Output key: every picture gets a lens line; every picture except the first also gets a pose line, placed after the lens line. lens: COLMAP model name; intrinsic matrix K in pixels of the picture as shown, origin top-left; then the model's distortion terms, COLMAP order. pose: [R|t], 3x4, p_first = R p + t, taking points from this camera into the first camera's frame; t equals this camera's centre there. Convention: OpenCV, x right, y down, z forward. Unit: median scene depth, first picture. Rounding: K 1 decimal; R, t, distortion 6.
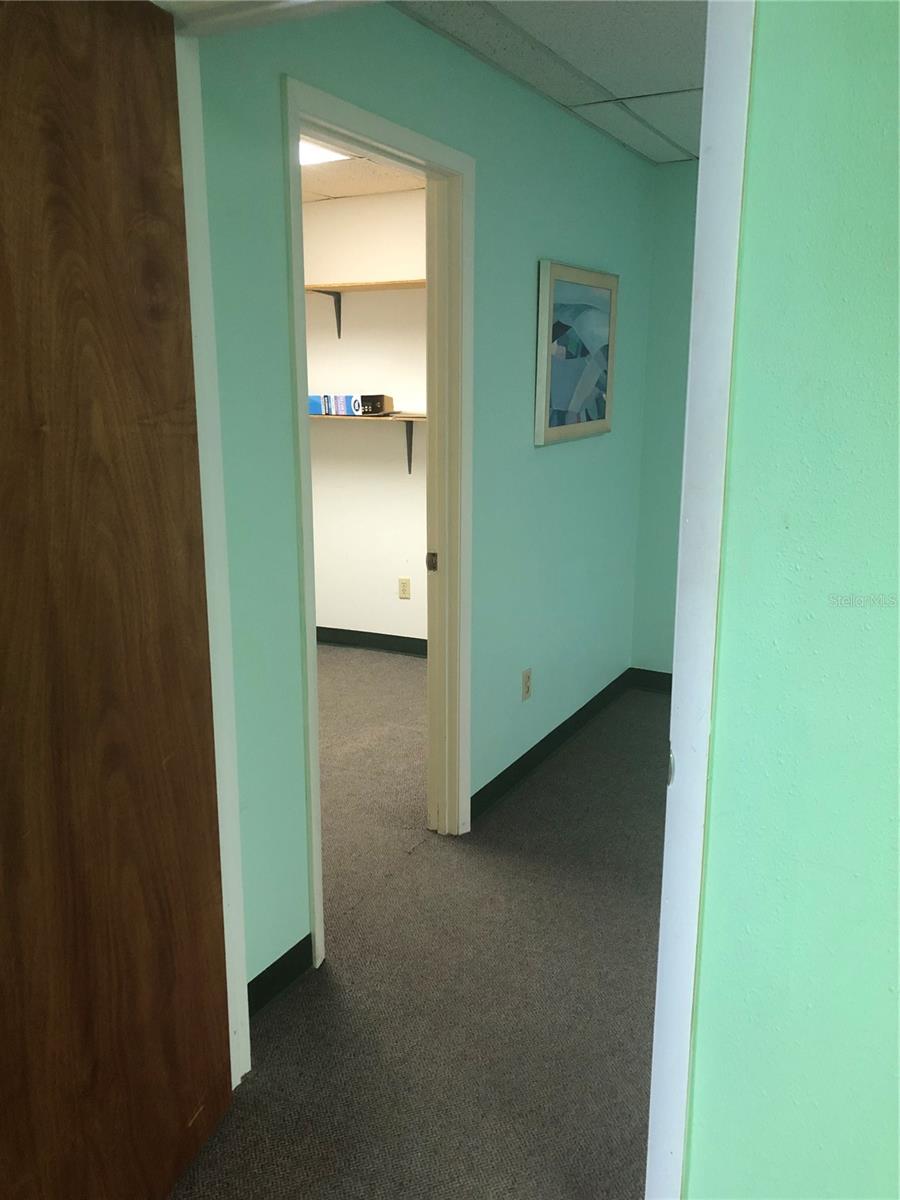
lens RADIAL K [[983.1, 0, 451.2], [0, 983.1, 598.9], [0, 0, 1]] dist [0.043127, -0.066521]
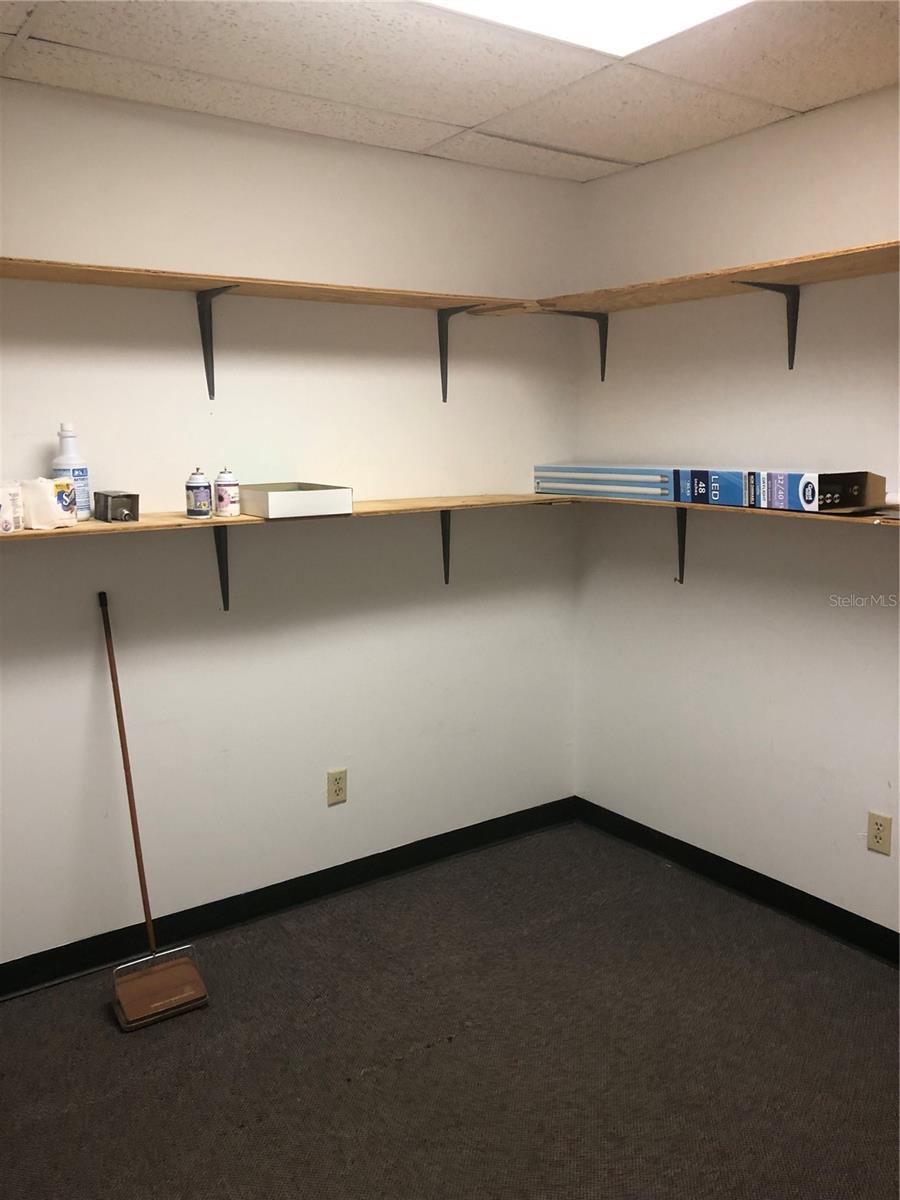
lens RADIAL K [[983.1, 0, 452.0], [0, 983.1, 601.6], [0, 0, 1]] dist [0.043127, -0.066521]
pose [[0.893358, 0.074468, -0.443131, -0.028288], [-0.100367, 0.994326, -0.035246, -0.099947], [0.437992, 0.075963, 0.895764, 0.445707]]
